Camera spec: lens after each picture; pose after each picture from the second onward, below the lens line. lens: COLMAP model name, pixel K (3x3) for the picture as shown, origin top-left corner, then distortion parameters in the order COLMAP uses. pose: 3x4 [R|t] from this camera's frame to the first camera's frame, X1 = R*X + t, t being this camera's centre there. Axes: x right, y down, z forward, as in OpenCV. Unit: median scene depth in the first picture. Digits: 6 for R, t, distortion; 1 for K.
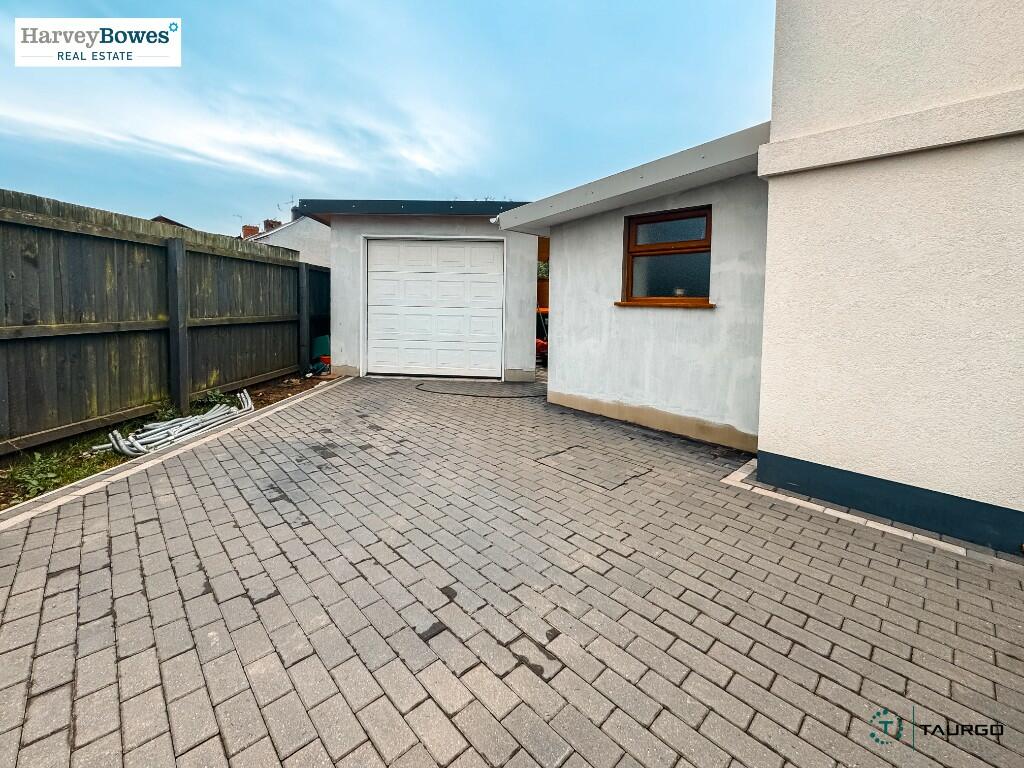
lens RADIAL K [[422.3, 0, 491.0], [0, 422.3, 317.4], [0, 0, 1]] dist [-0.000216, -0.002167]
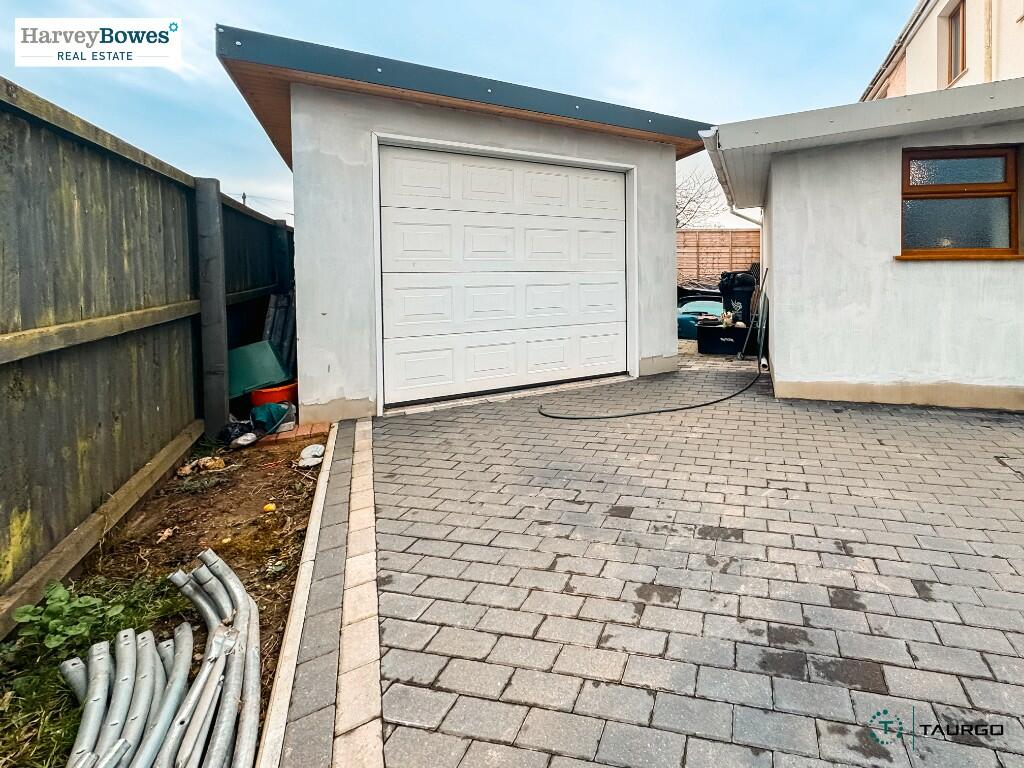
lens RADIAL K [[422.3, 0, 492.8], [0, 422.3, 273.4], [0, 0, 1]] dist [-0.000216, -0.002167]
pose [[0.807174, -0.032462, 0.589420, -0.571432], [0.043259, 0.999055, -0.004218, -0.023815], [-0.588726, 0.028902, 0.807816, 0.597262]]
